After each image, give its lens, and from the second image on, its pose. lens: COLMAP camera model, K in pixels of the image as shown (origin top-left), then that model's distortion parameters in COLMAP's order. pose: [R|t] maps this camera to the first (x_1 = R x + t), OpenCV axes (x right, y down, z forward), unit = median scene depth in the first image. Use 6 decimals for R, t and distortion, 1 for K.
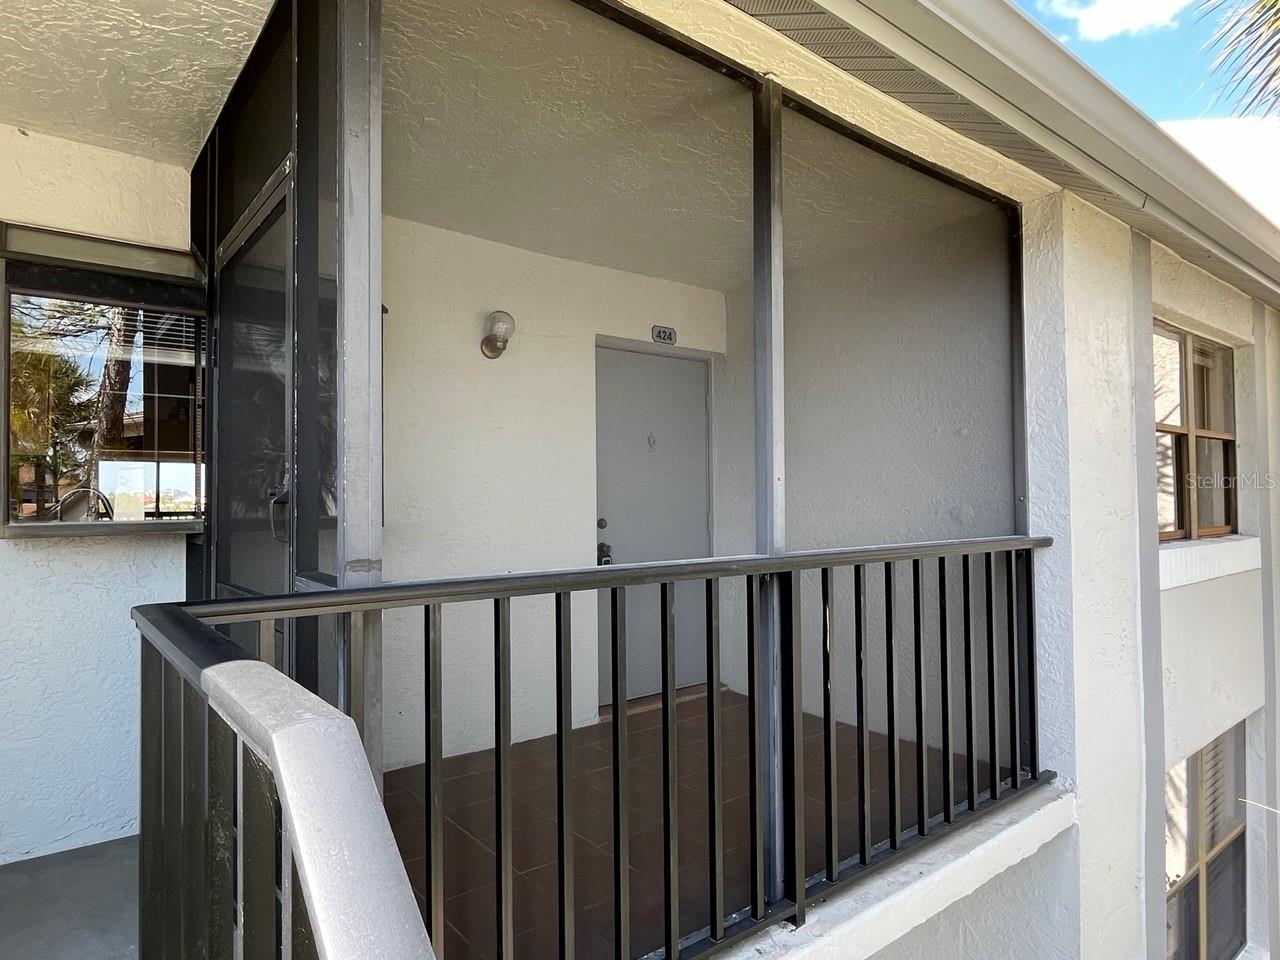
lens RADIAL K [[762.2, 0, 640.0], [0, 762.2, 480.0], [0, 0, 1]] dist [-0.000772, -0.000116]
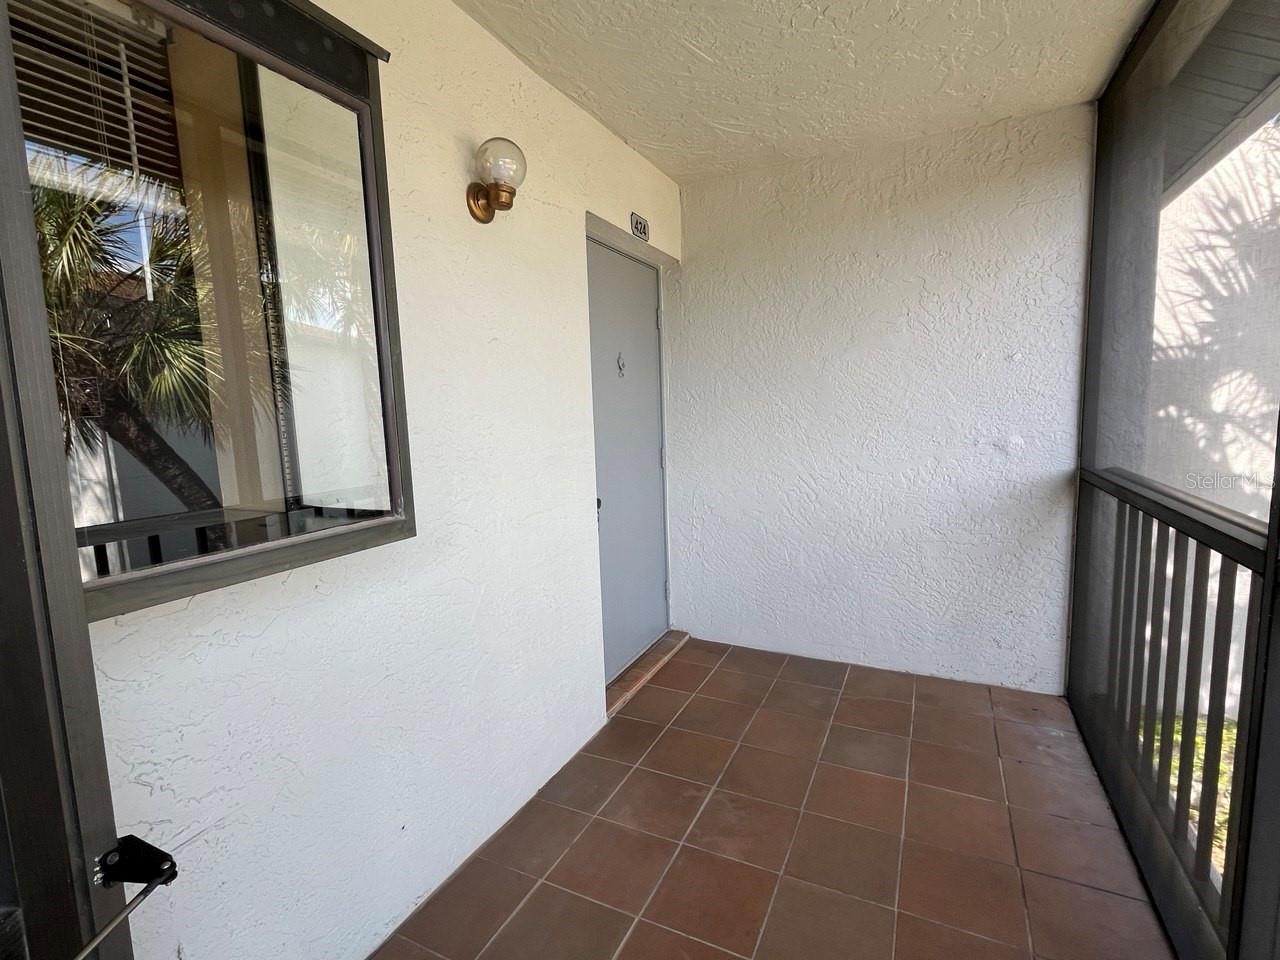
lens RADIAL K [[600.3, 0, 640.0], [0, 600.3, 480.0], [0, 0, 1]] dist [0.001248, 0.000031]
pose [[0.903306, -0.069469, 0.423335, -0.263539], [0.012893, 0.990752, 0.135071, -0.015709], [-0.428804, -0.116553, 0.895848, 0.434058]]
